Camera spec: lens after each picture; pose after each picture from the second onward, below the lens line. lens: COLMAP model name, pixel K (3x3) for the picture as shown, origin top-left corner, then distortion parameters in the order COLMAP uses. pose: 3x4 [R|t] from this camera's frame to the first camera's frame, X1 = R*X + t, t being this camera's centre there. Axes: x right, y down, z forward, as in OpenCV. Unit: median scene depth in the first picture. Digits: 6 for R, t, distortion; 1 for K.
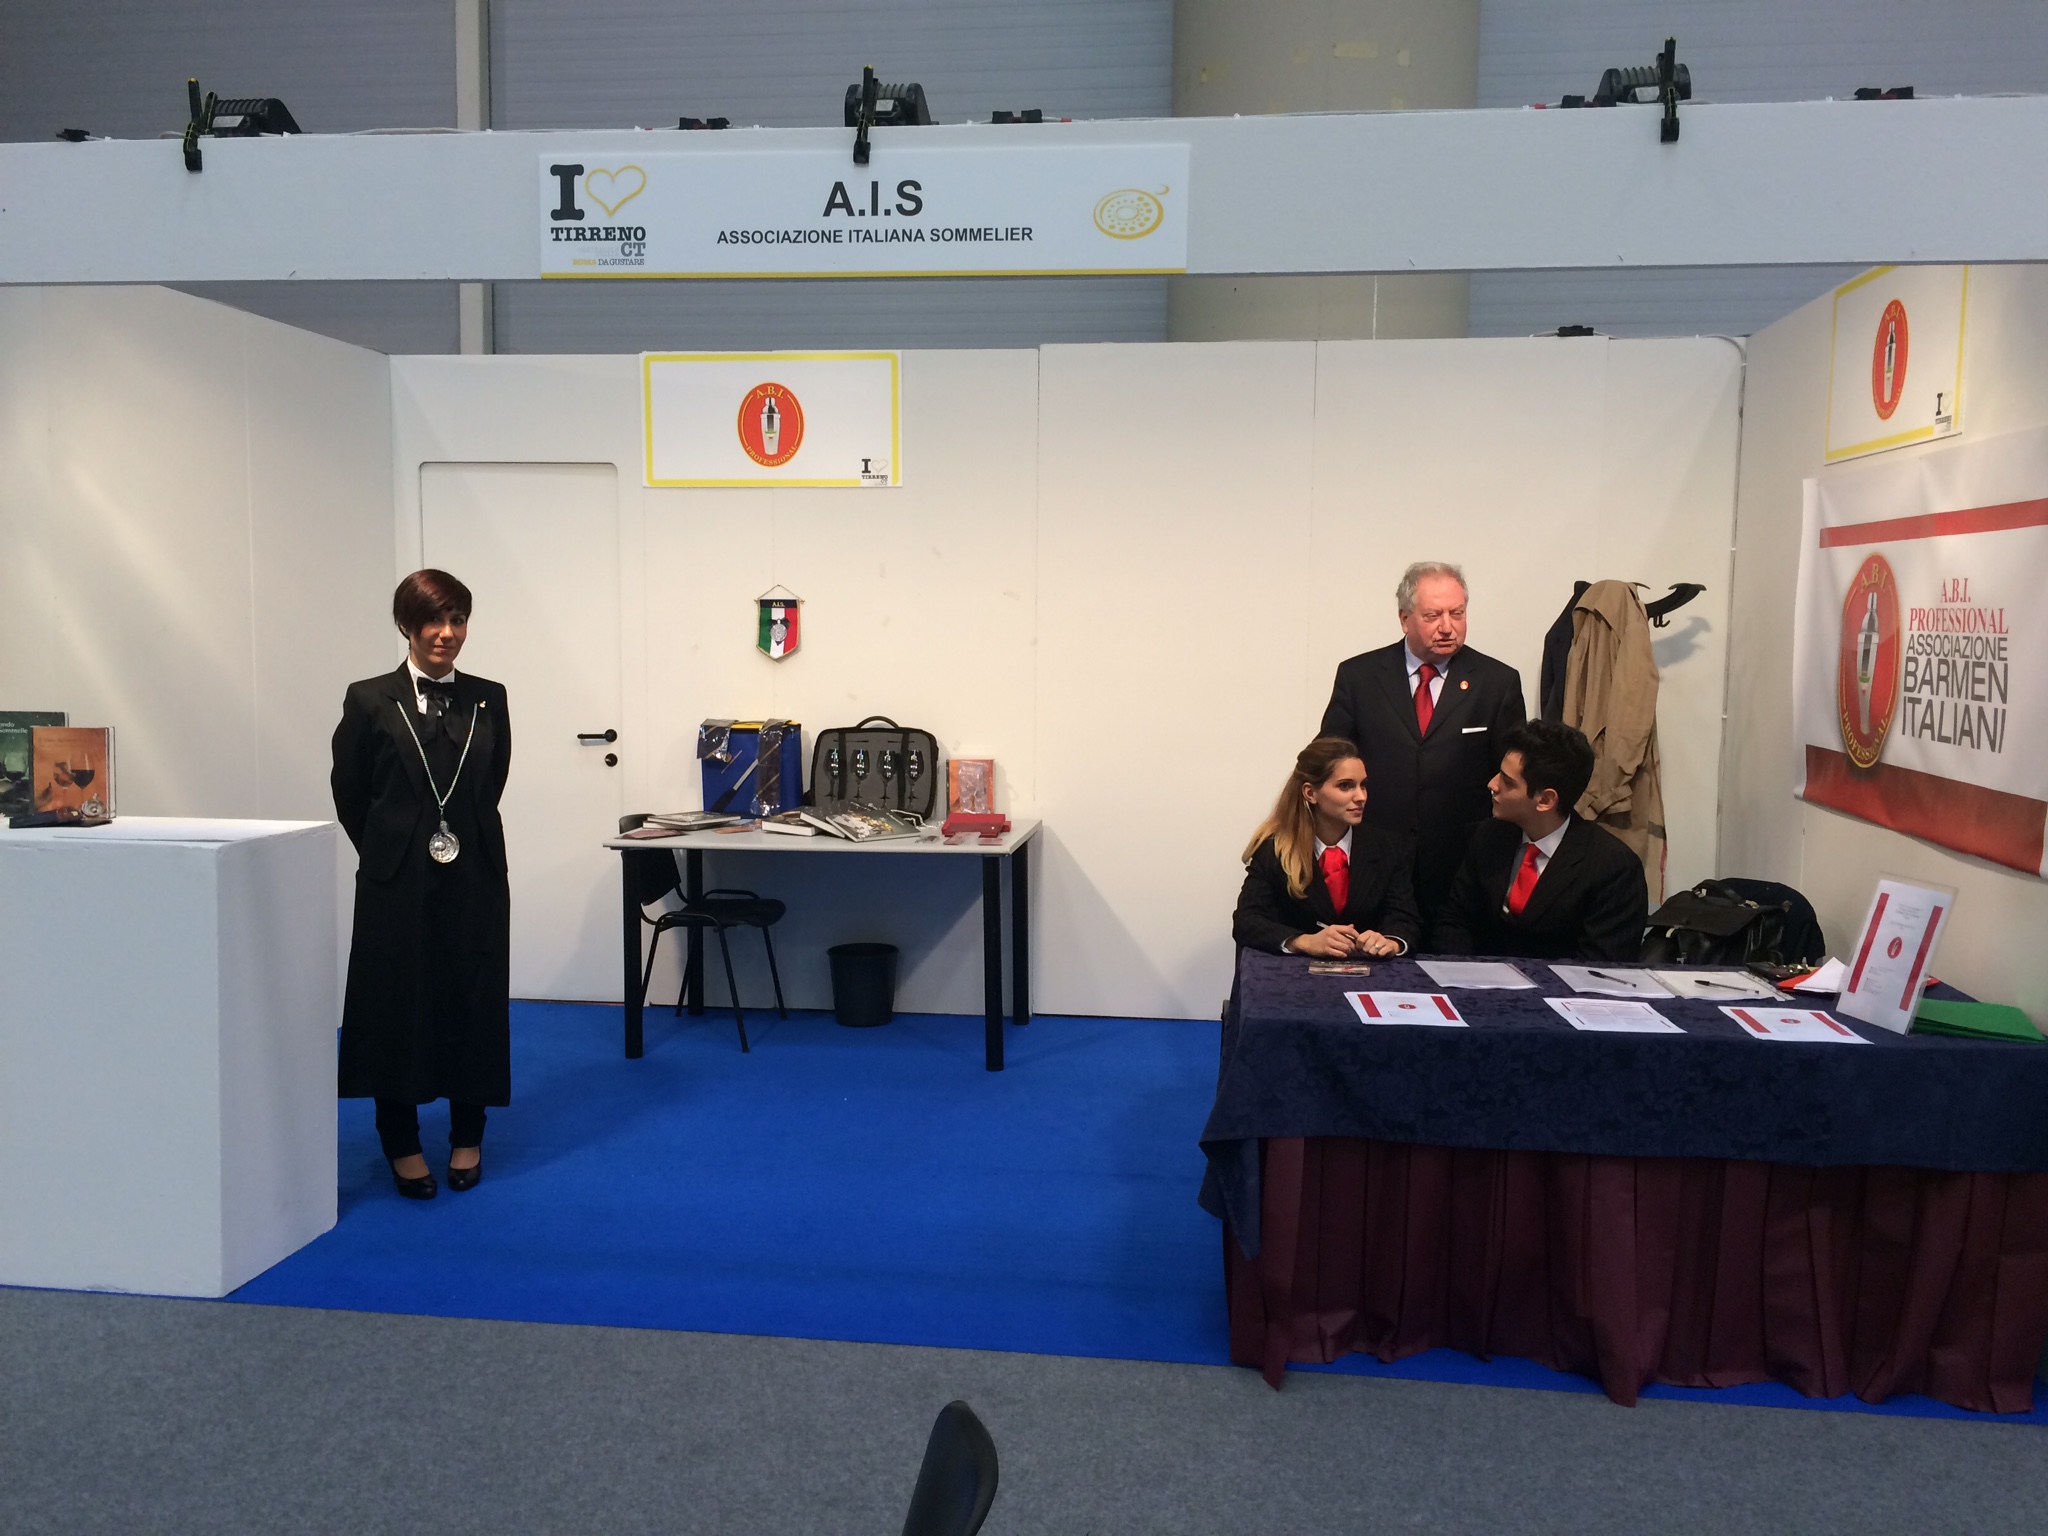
lens RADIAL K [[1759.3, 0, 1016.3], [0, 1759.3, 771.7], [0, 0, 1]] dist [0.055695, -0.068054]
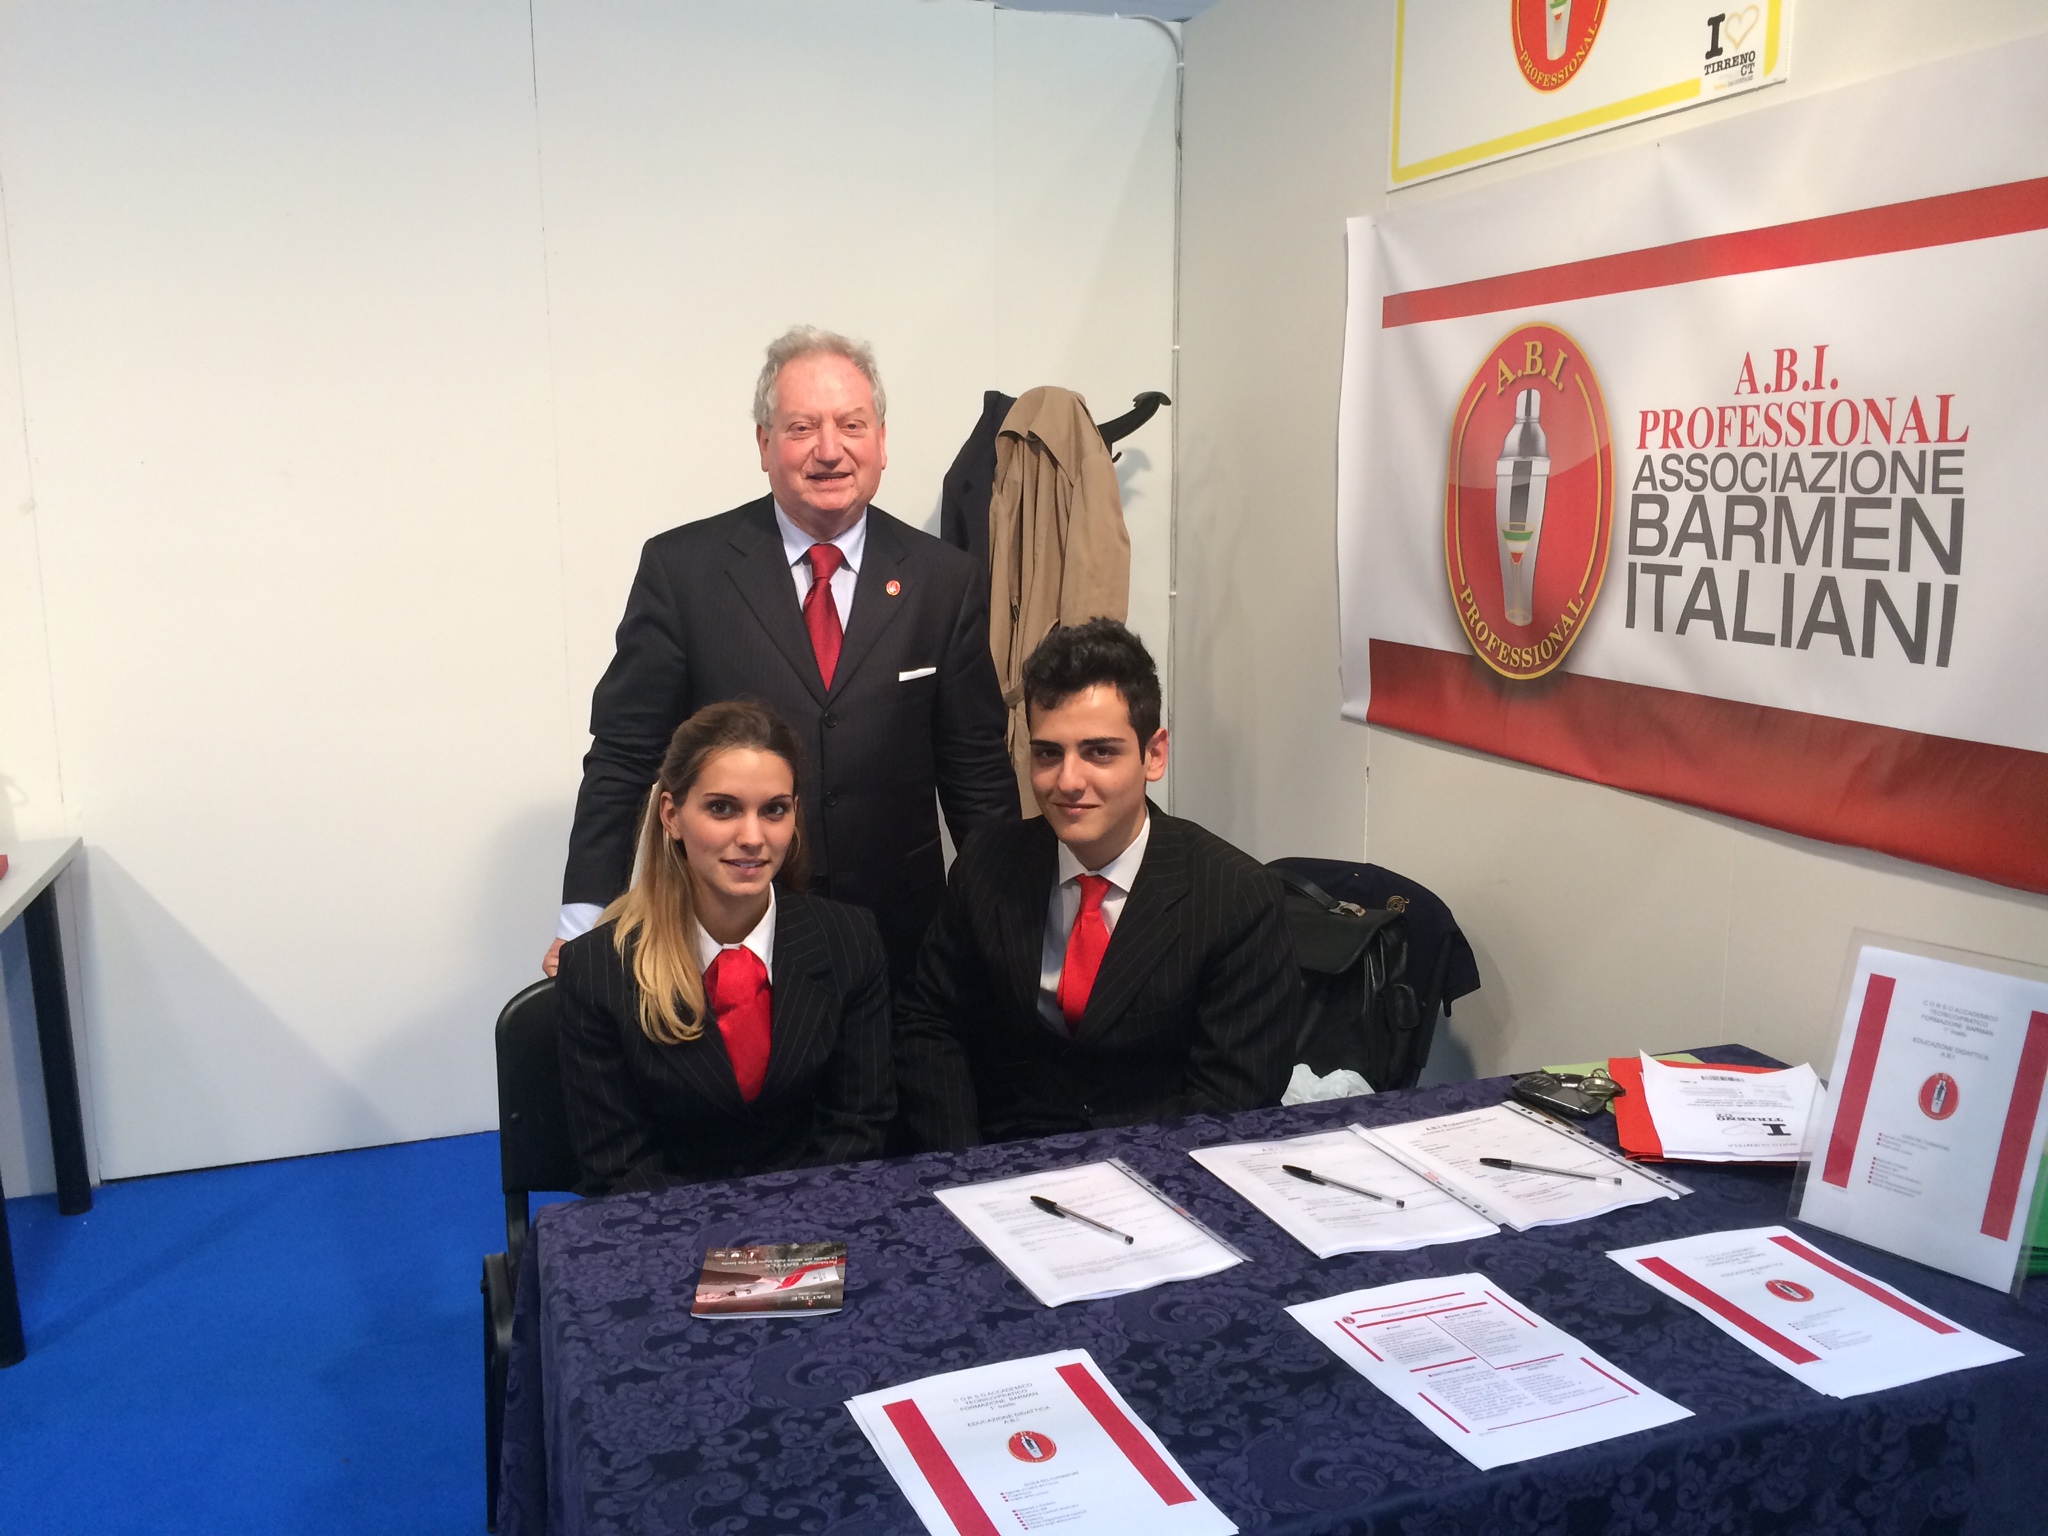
lens RADIAL K [[1759.3, 0, 1022.9], [0, 1759.3, 782.9], [0, 0, 1]] dist [0.055695, -0.068054]
pose [[0.897112, -0.091957, 0.432126, 0.057834], [0.055383, 0.993791, 0.096504, -0.038050], [-0.438317, -0.062642, 0.896635, 0.563066]]
